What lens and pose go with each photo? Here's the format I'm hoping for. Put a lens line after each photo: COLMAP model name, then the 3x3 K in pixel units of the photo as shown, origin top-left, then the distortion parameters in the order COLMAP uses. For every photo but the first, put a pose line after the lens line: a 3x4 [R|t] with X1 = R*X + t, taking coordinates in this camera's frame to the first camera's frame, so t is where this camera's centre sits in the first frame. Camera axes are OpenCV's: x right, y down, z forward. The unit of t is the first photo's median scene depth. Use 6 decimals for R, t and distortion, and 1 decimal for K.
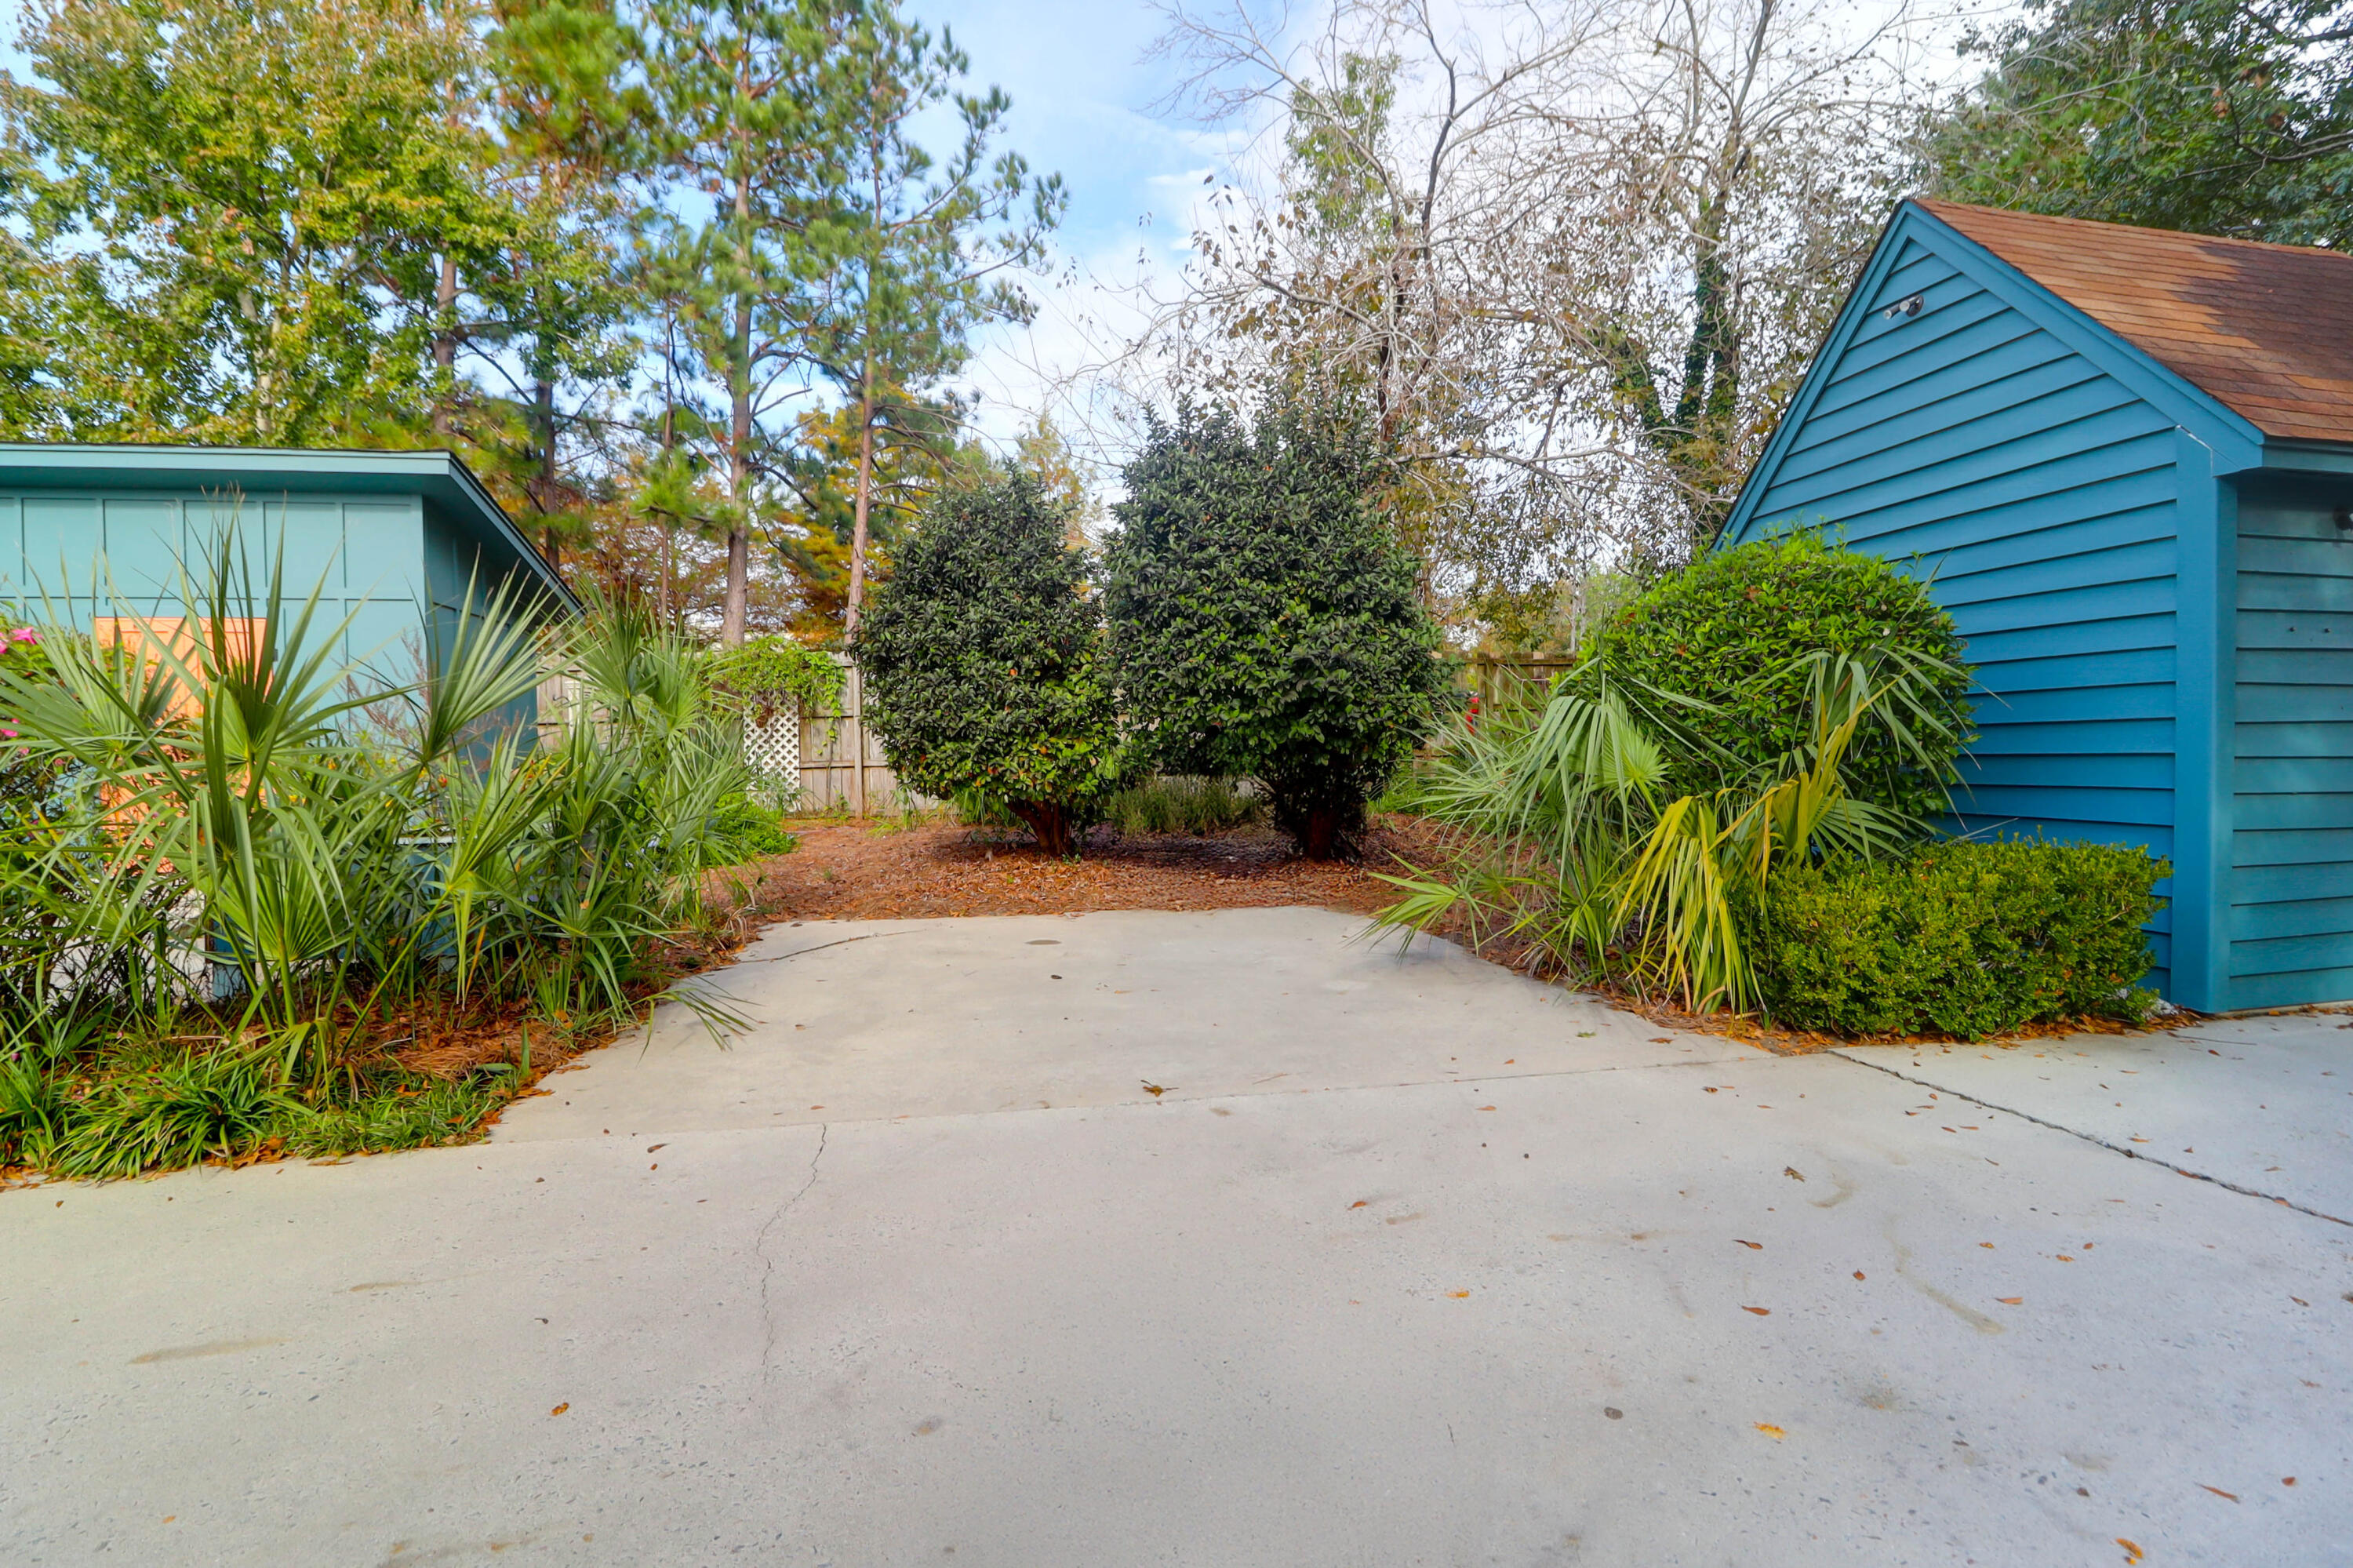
lens RADIAL K [[1136.8, 0, 1166.9], [0, 1136.8, 774.3], [0, 0, 1]] dist [-0.000635, -0.000313]
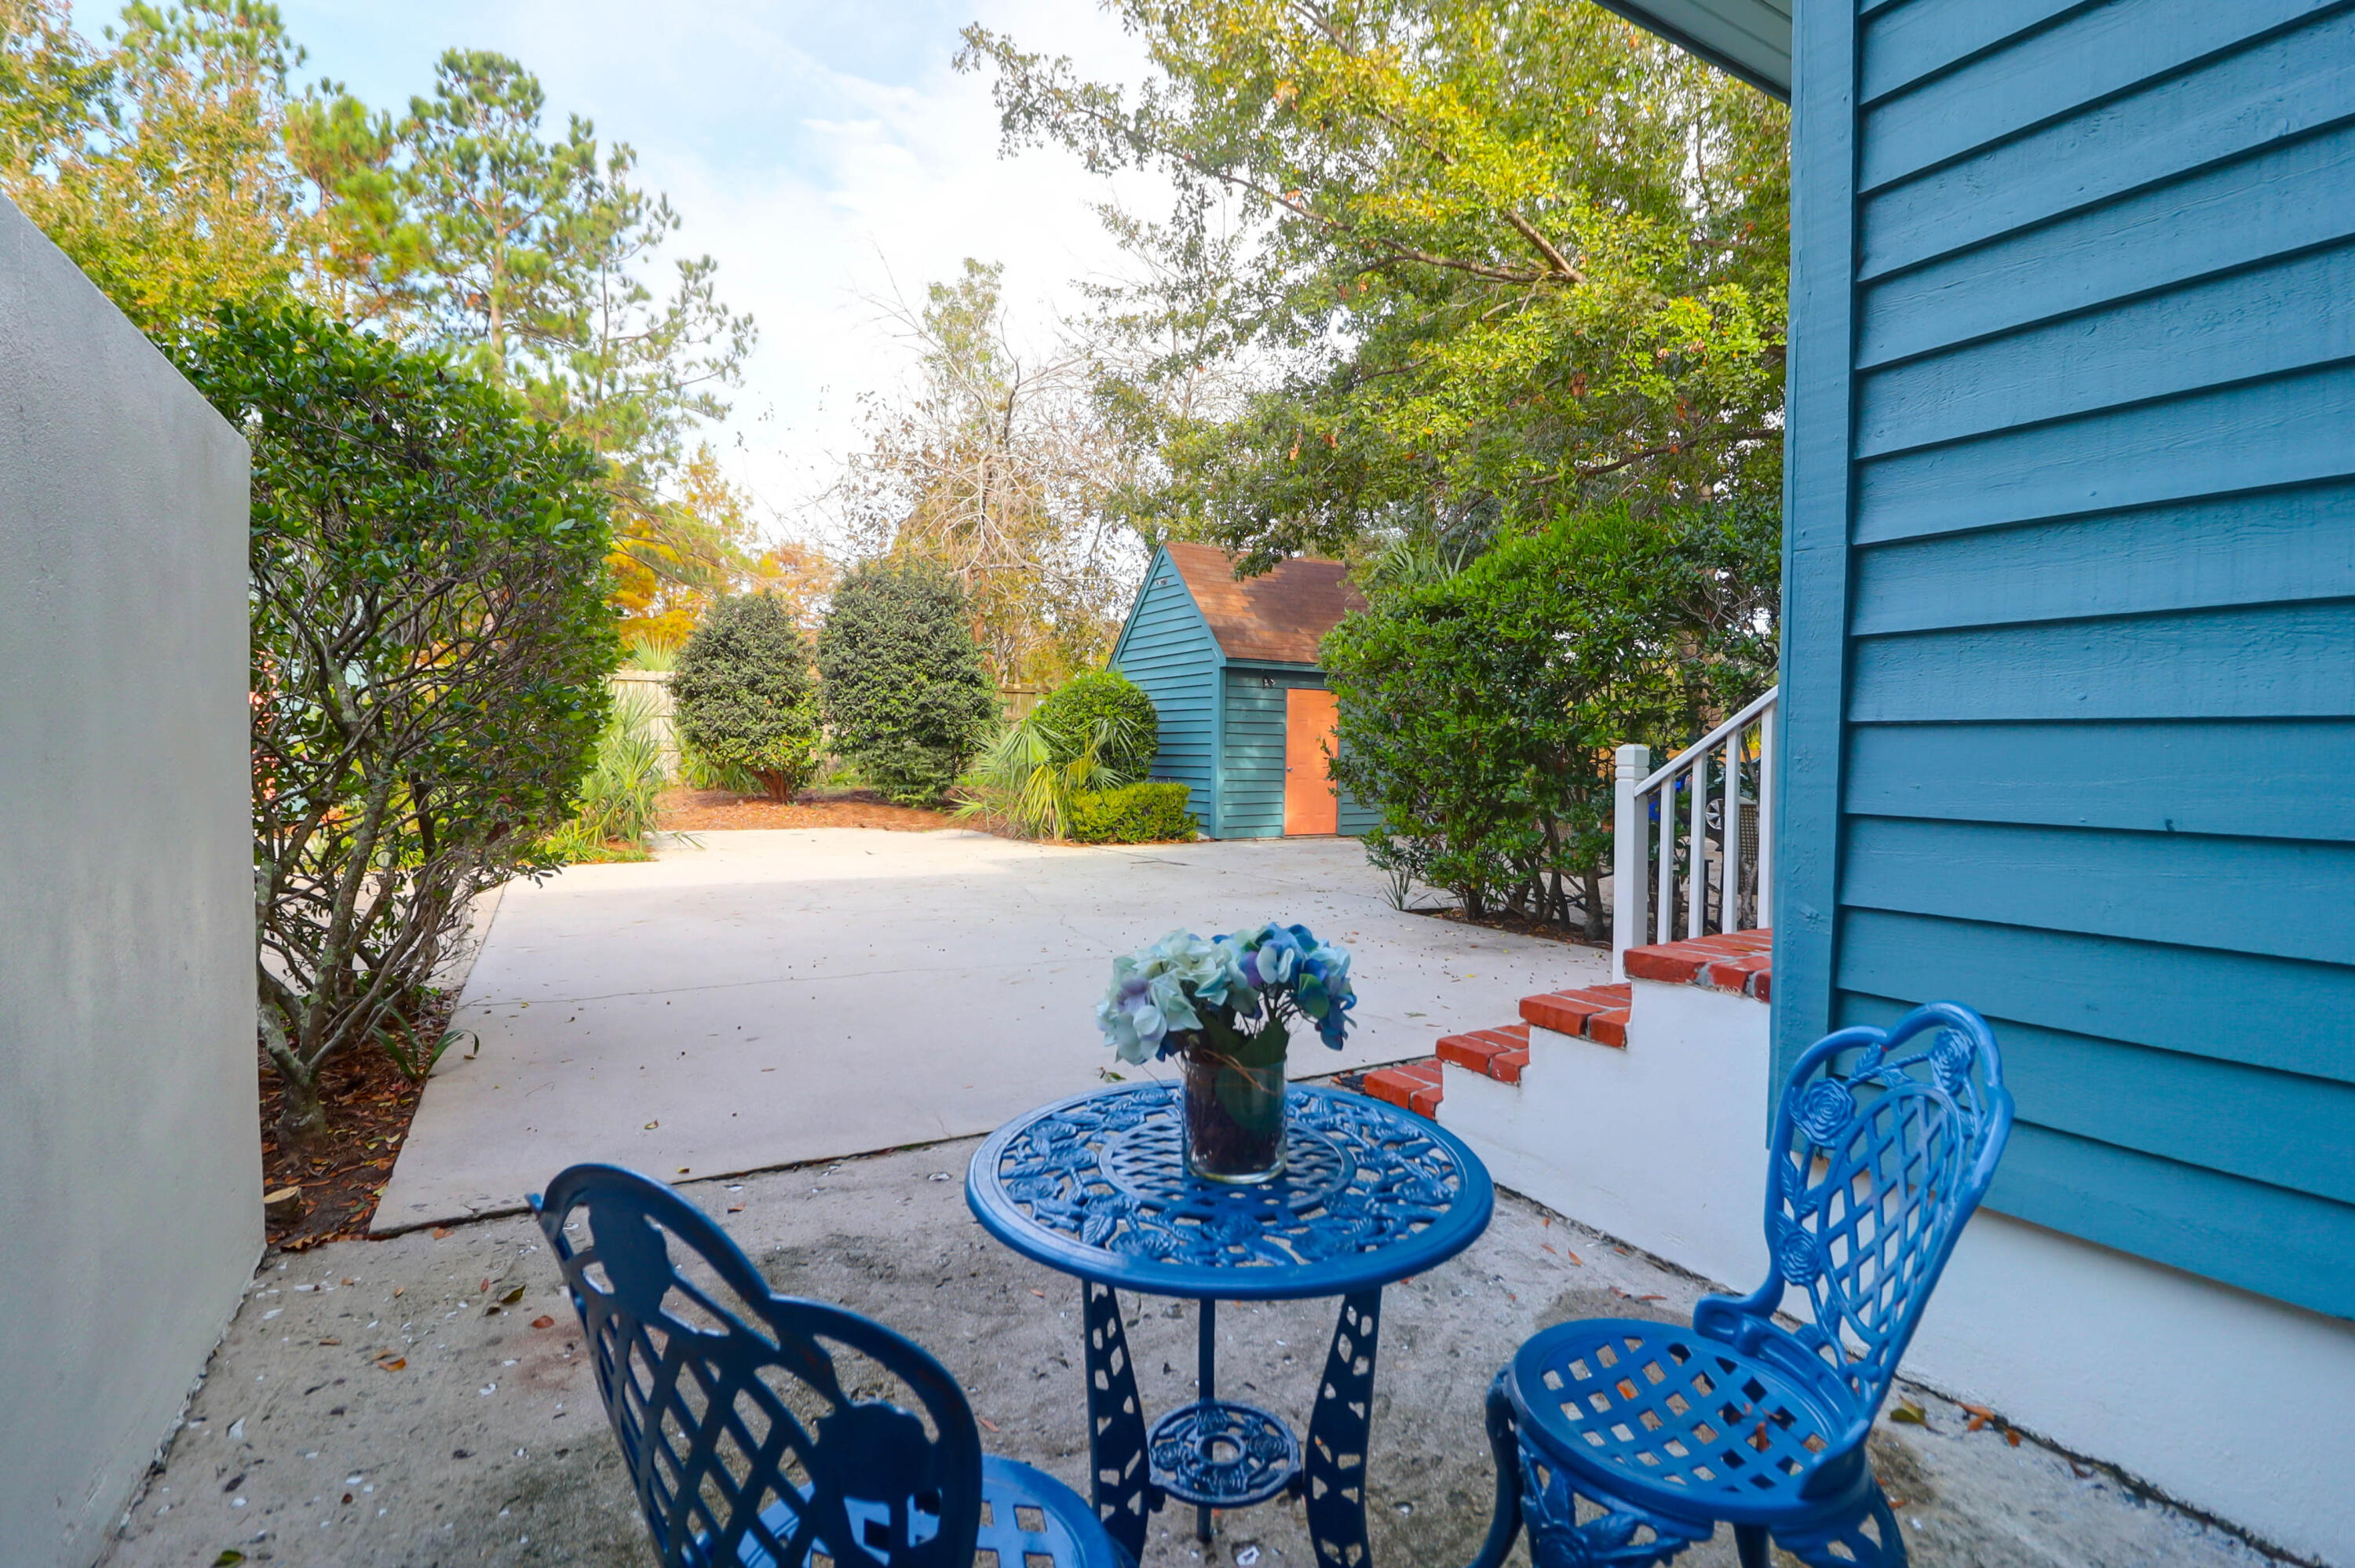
lens RADIAL K [[1137.6, 0, 1167.8], [0, 1137.6, 774.3], [0, 0, 1]] dist [-0.000635, -0.000313]
pose [[0.948603, 0.015734, 0.316078, -0.098644], [-0.016781, 0.999859, 0.000592, 0.017701], [-0.316024, -0.005866, 0.948733, -0.979360]]
